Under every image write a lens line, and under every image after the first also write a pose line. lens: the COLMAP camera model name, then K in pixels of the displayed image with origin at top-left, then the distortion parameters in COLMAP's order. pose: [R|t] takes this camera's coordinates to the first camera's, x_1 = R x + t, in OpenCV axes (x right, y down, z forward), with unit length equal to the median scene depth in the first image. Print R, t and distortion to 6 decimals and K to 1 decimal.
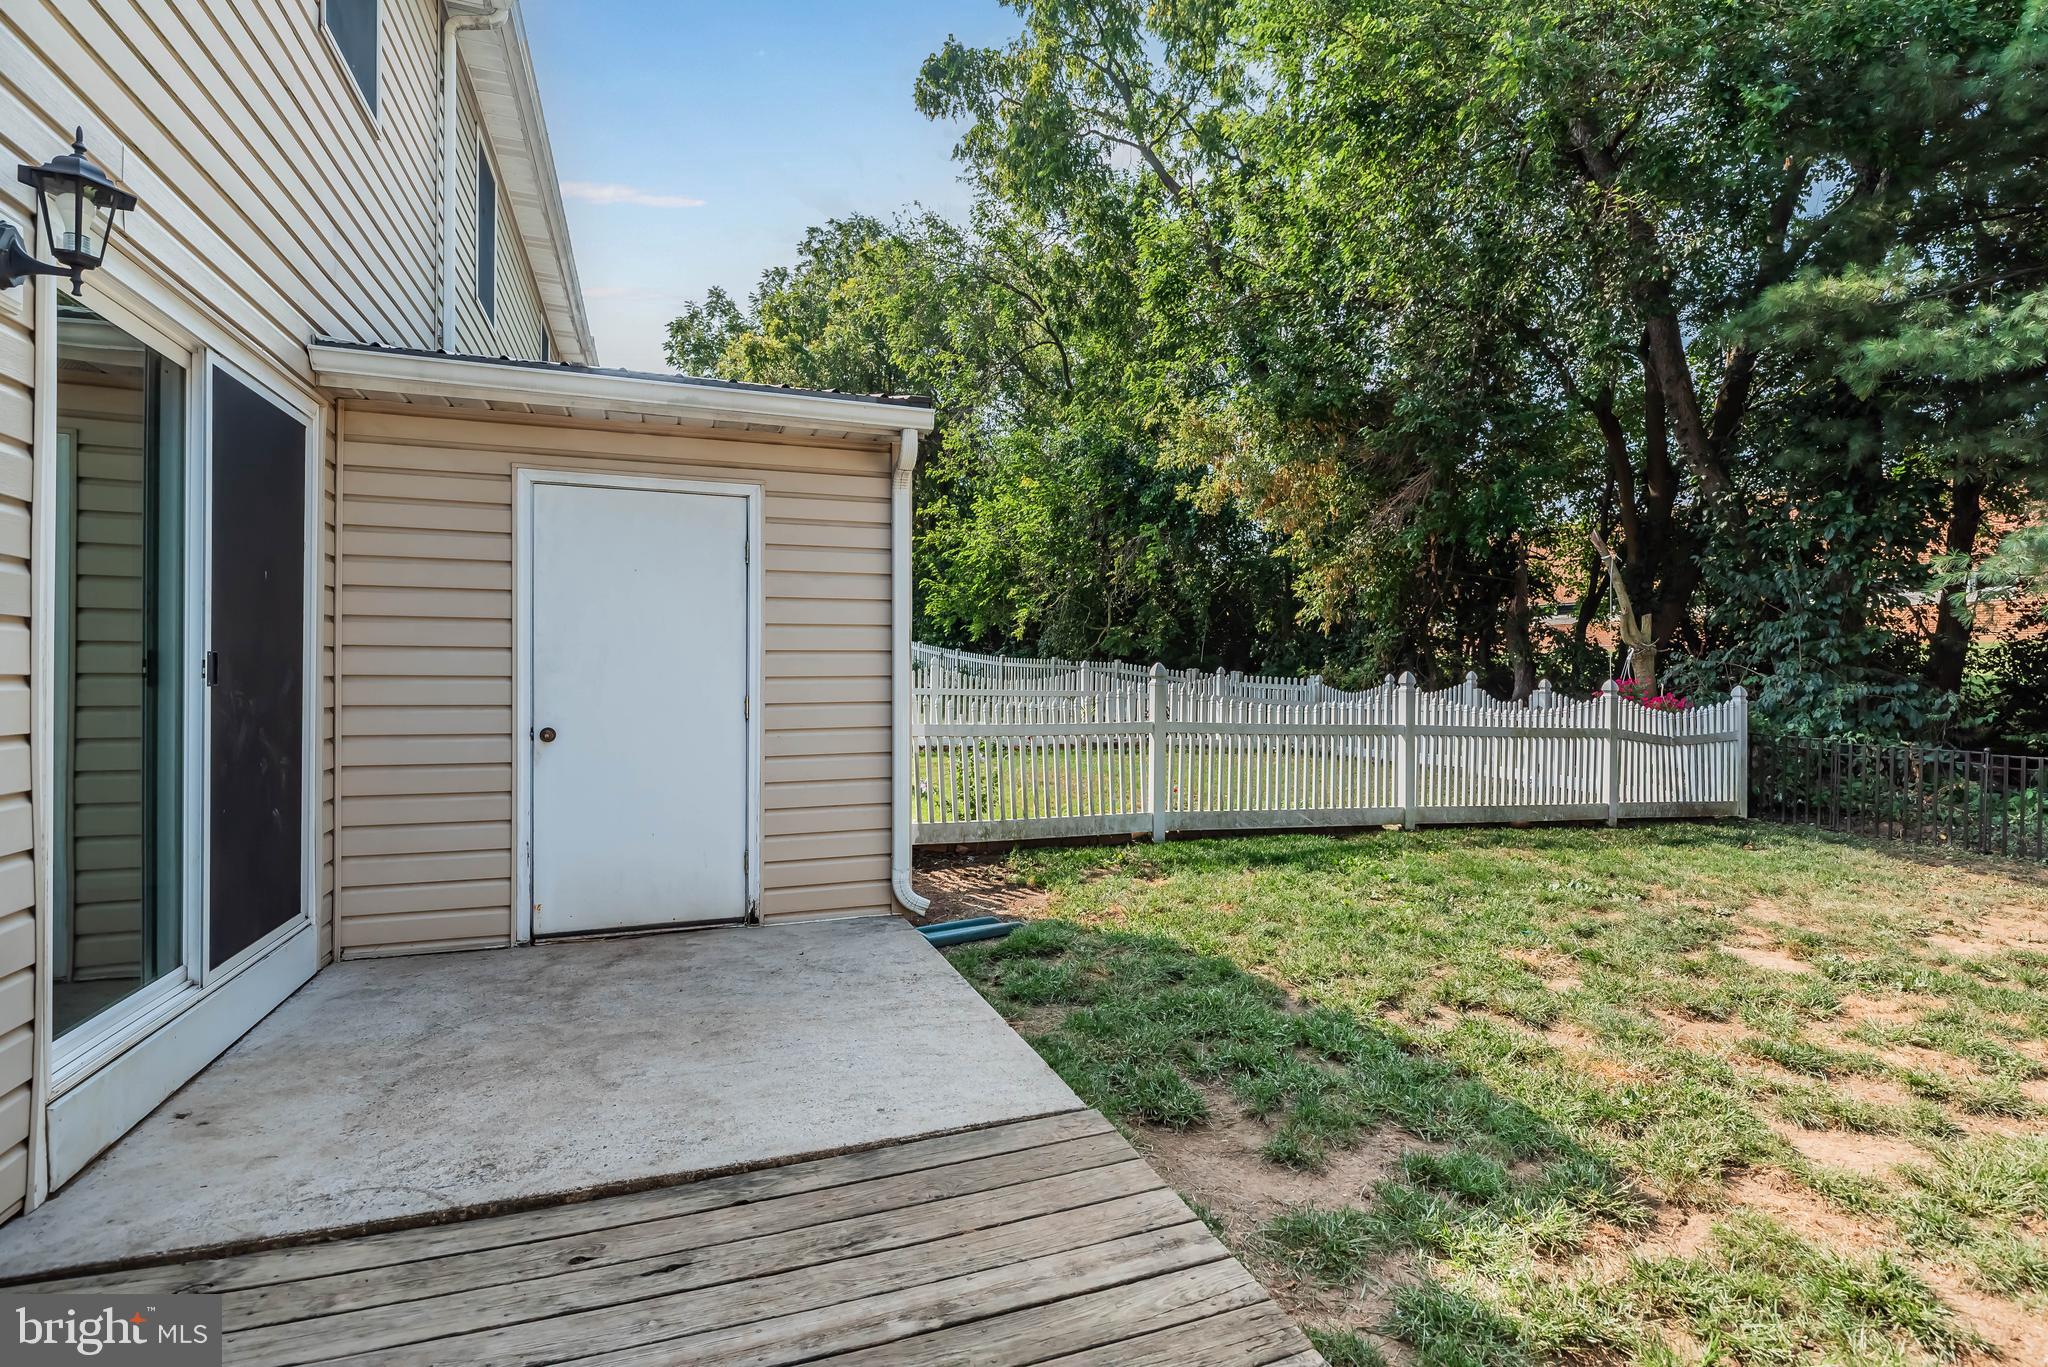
lens RADIAL K [[999.4, 0, 1058.6], [0, 999.4, 682.8], [0, 0, 1]] dist [0.000376, 0.000095]
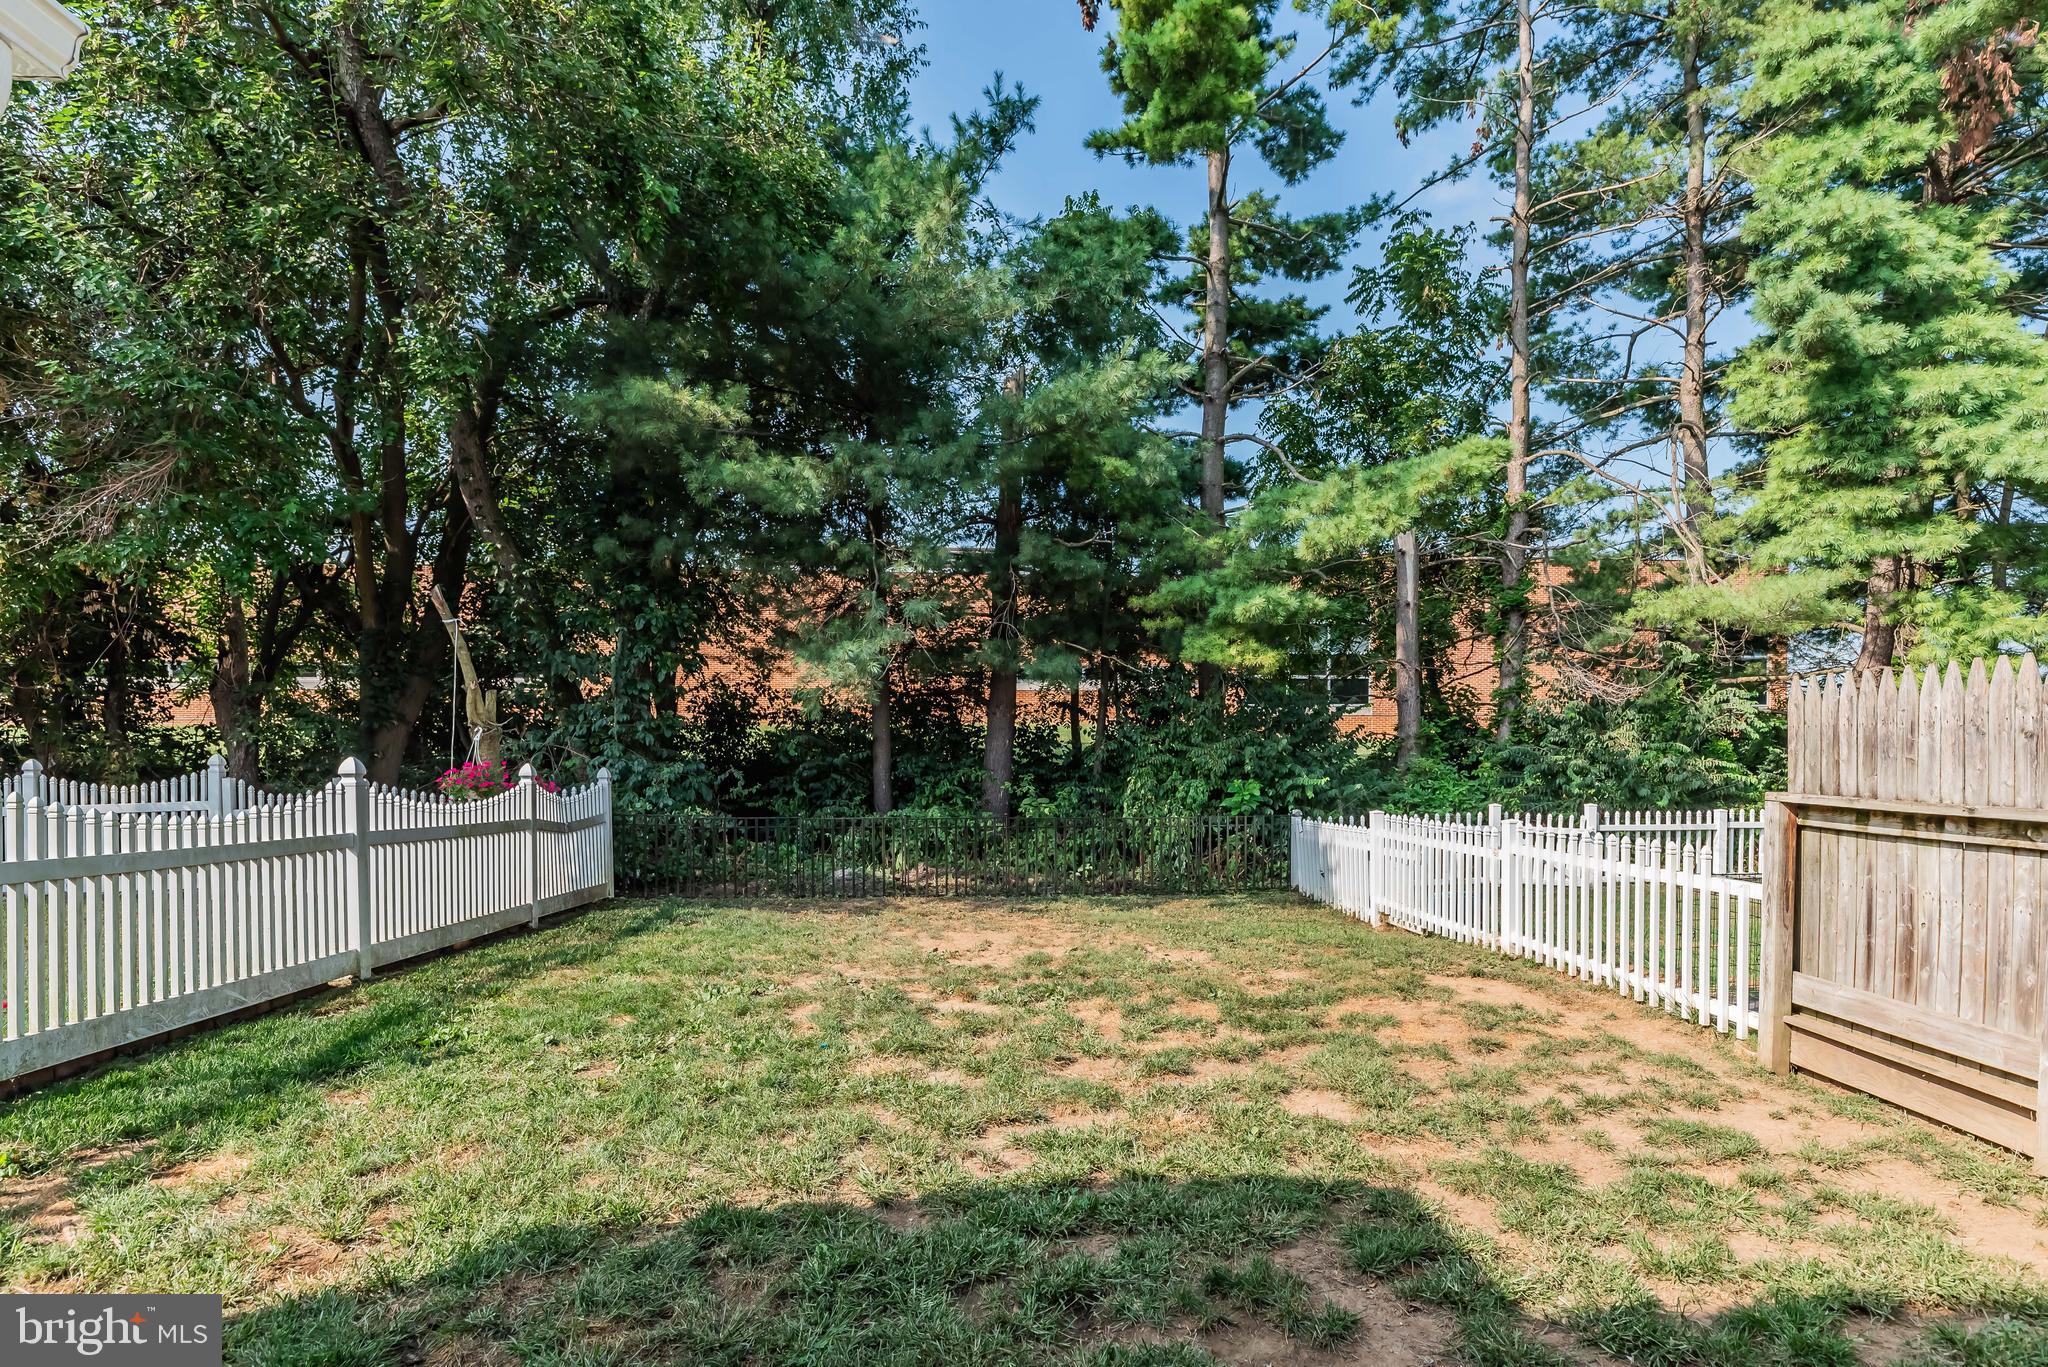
lens RADIAL K [[1009.1, 0, 1145.9], [0, 1009.1, 773.4], [0, 0, 1]] dist [0.001657, 0.000187]
pose [[0.262997, -0.025017, 0.964472, -0.174706], [0.013693, 0.999660, 0.022196, -0.007169], [-0.964699, 0.007369, 0.263250, 0.252224]]
